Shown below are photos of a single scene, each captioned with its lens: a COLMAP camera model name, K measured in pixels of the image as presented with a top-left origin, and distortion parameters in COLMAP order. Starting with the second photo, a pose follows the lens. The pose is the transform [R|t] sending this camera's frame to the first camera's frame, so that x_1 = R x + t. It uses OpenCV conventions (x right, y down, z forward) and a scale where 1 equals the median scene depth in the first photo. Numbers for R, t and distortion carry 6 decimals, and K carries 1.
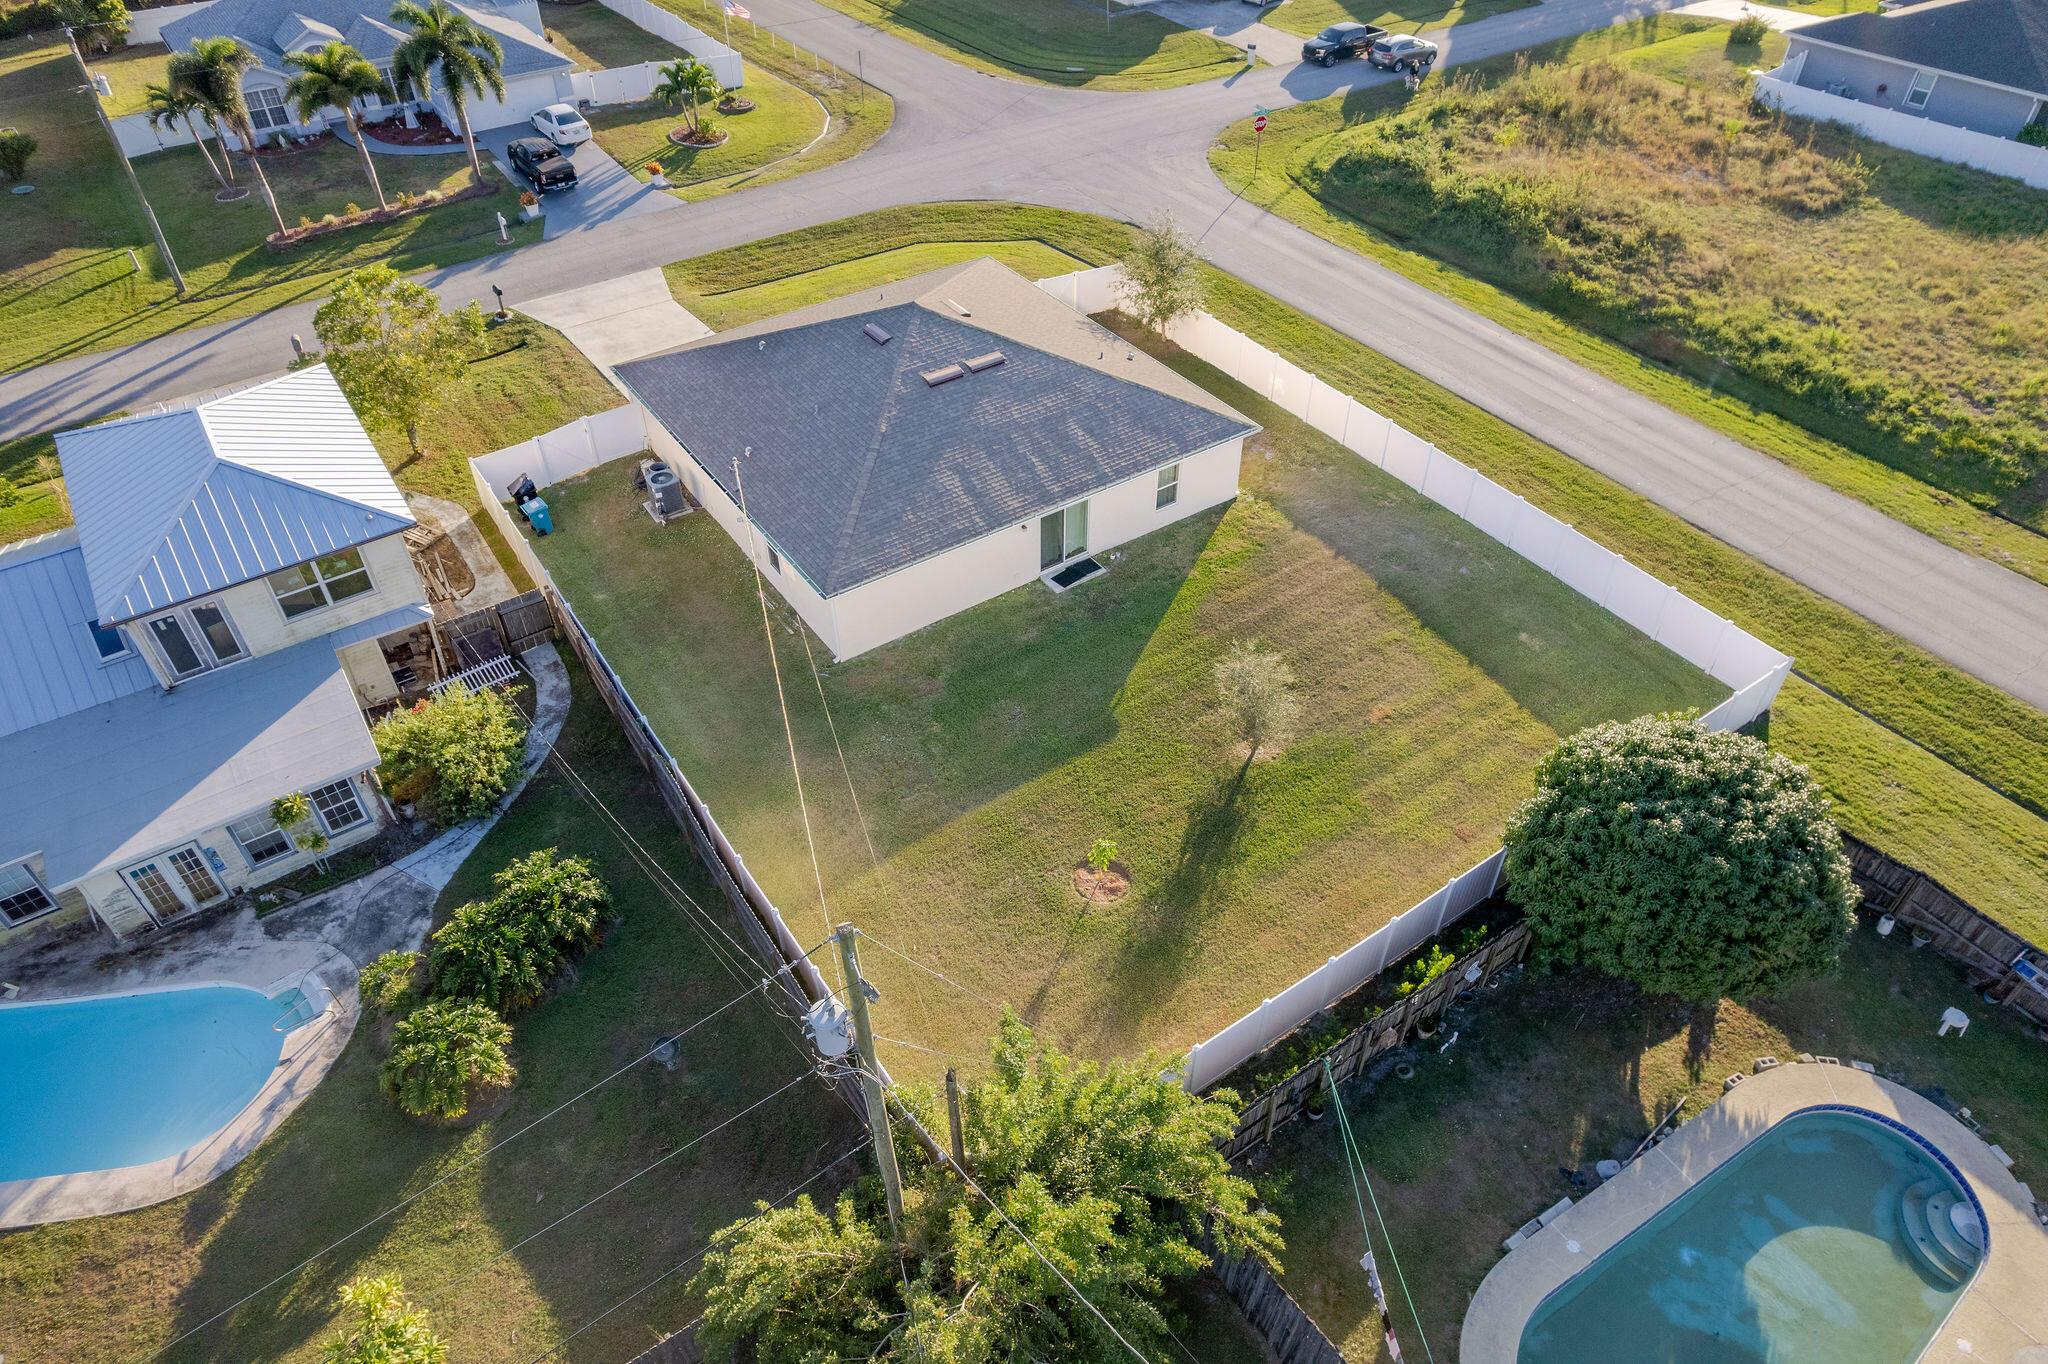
lens RADIAL K [[1317.7, 0, 1033.1], [0, 1317.7, 688.3], [0, 0, 1]] dist [-0.092080, 0.086358]
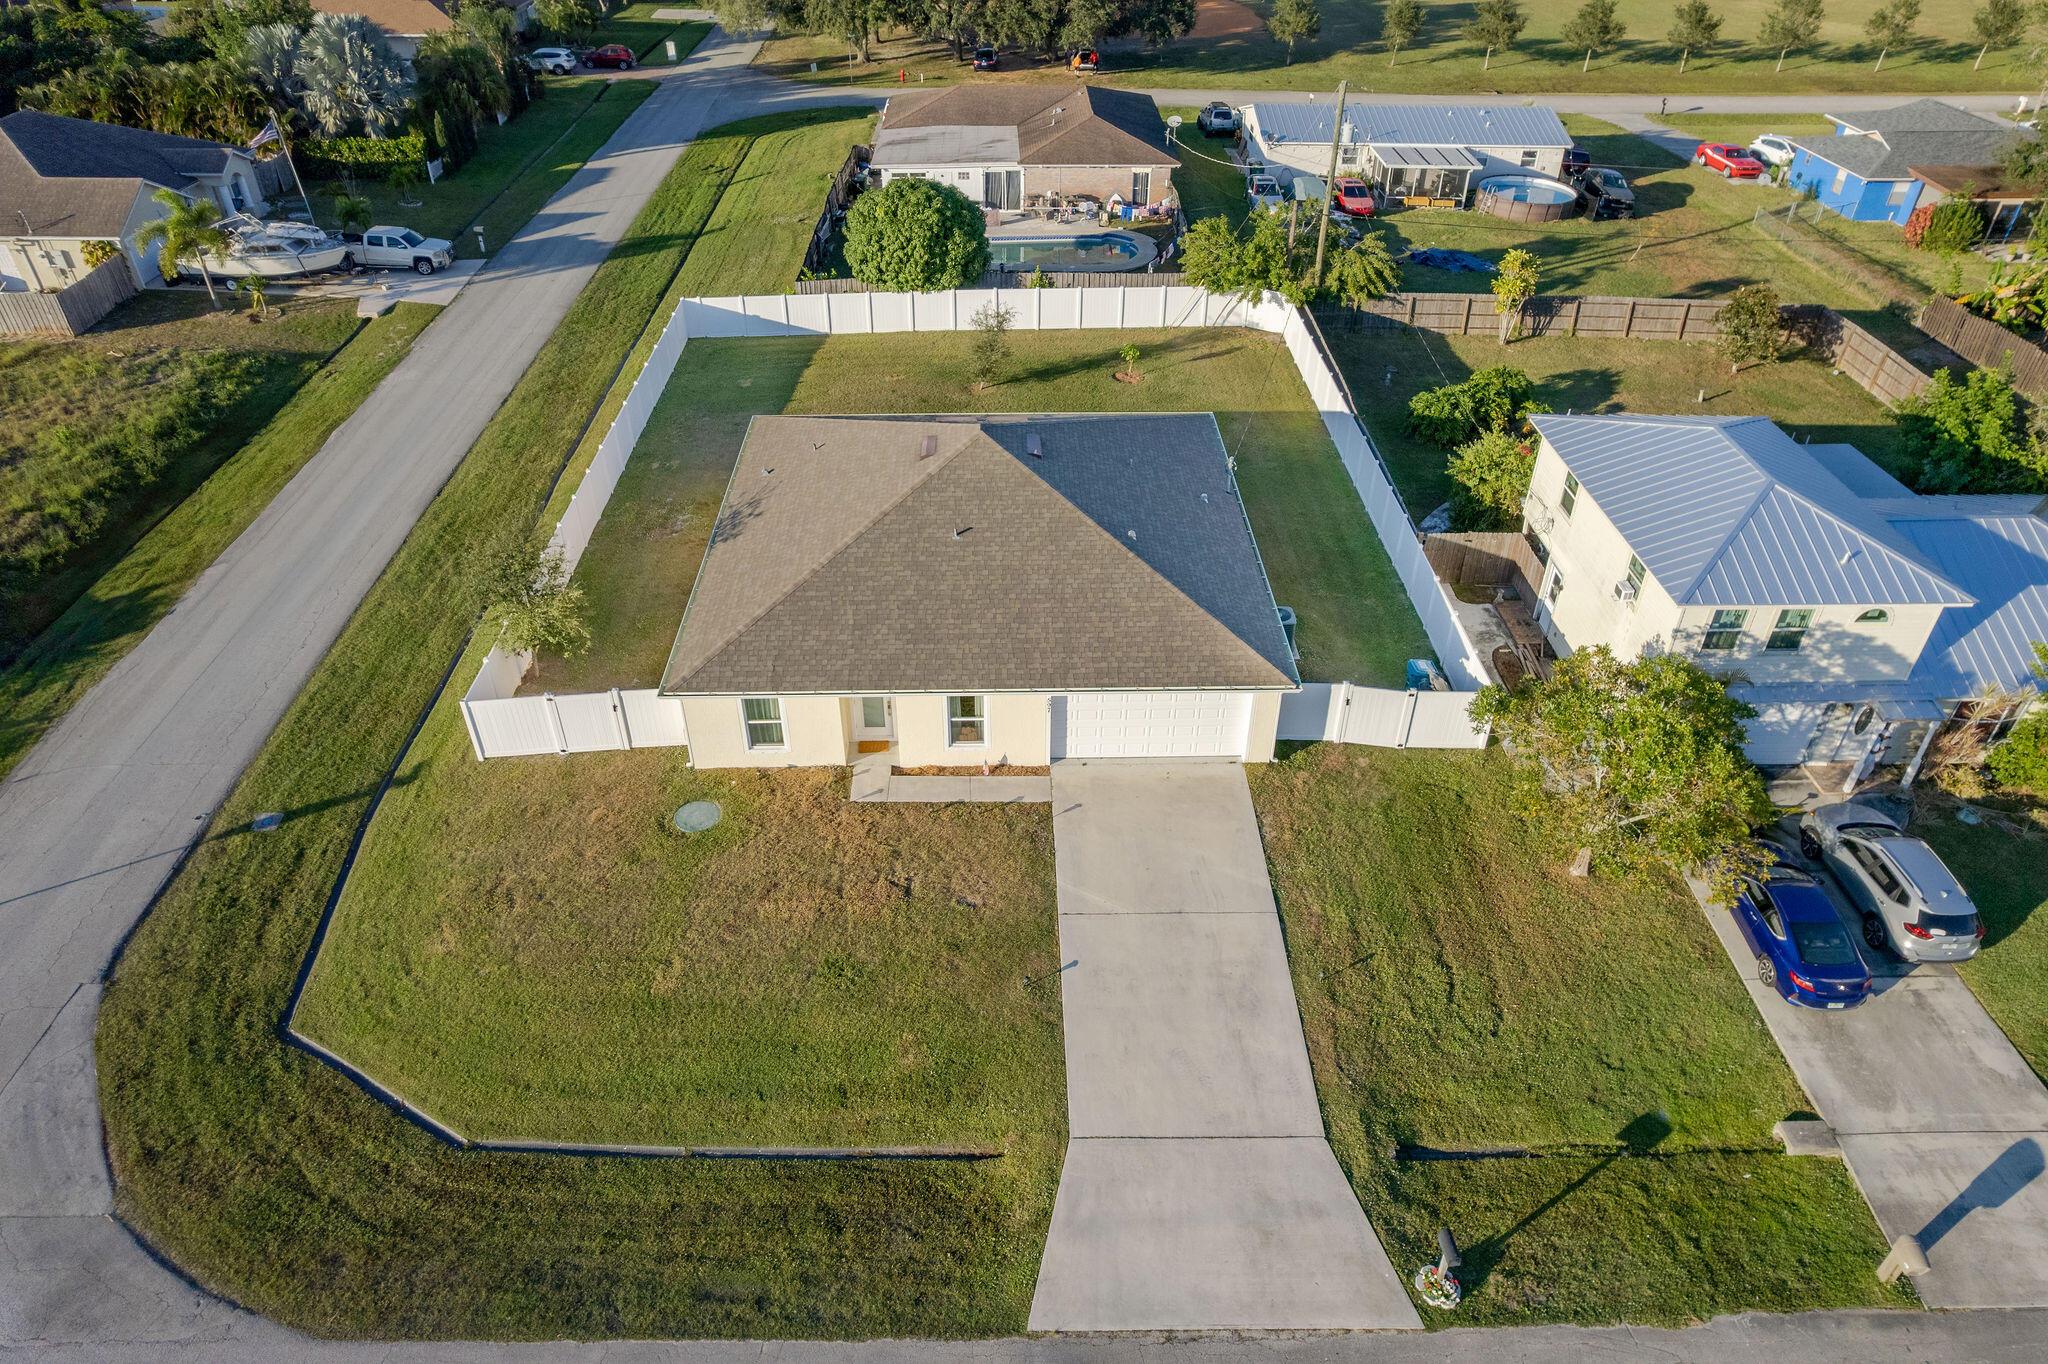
lens RADIAL K [[1317.7, 0, 1033.1], [0, 1317.7, 688.3], [0, 0, 1]] dist [-0.092080, 0.086358]
pose [[-0.837961, -0.324756, 0.438582, -0.556799], [0.362401, 0.269734, 0.892138, -1.010456], [-0.408027, 0.906519, -0.108335, 1.227772]]
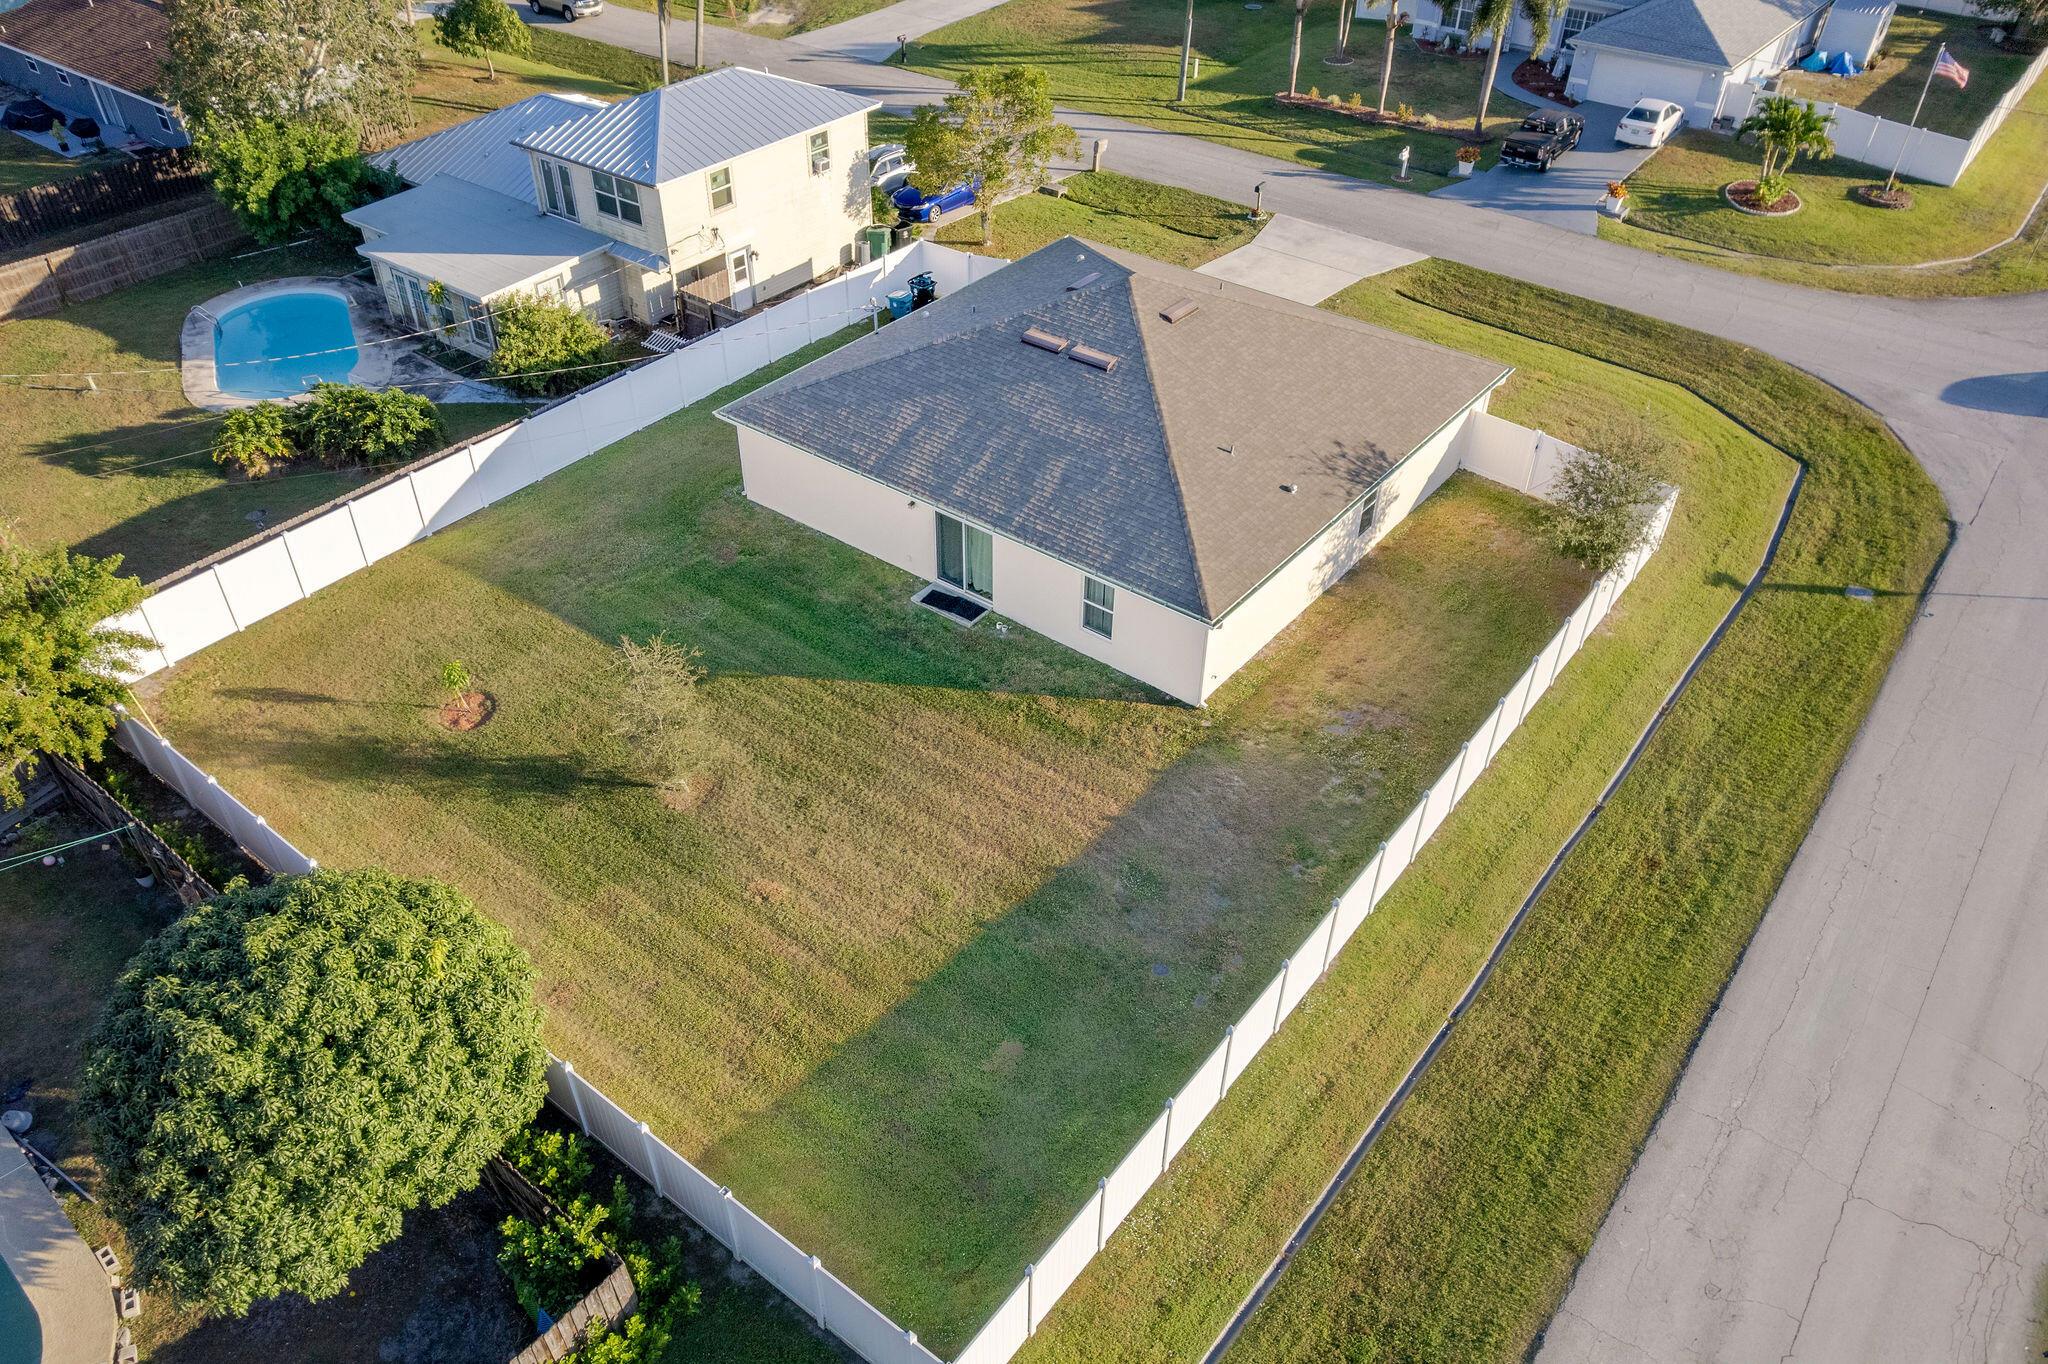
lens RADIAL K [[1466.2, 0, 1003.2], [0, 1466.2, 745.1], [0, 0, 1]] dist [-0.098515, 0.091103]
pose [[0.291810, 0.623945, -0.724941, 0.728835], [-0.639756, 0.690755, 0.337002, -0.341967], [0.711027, 0.365444, 0.600742, 0.494252]]
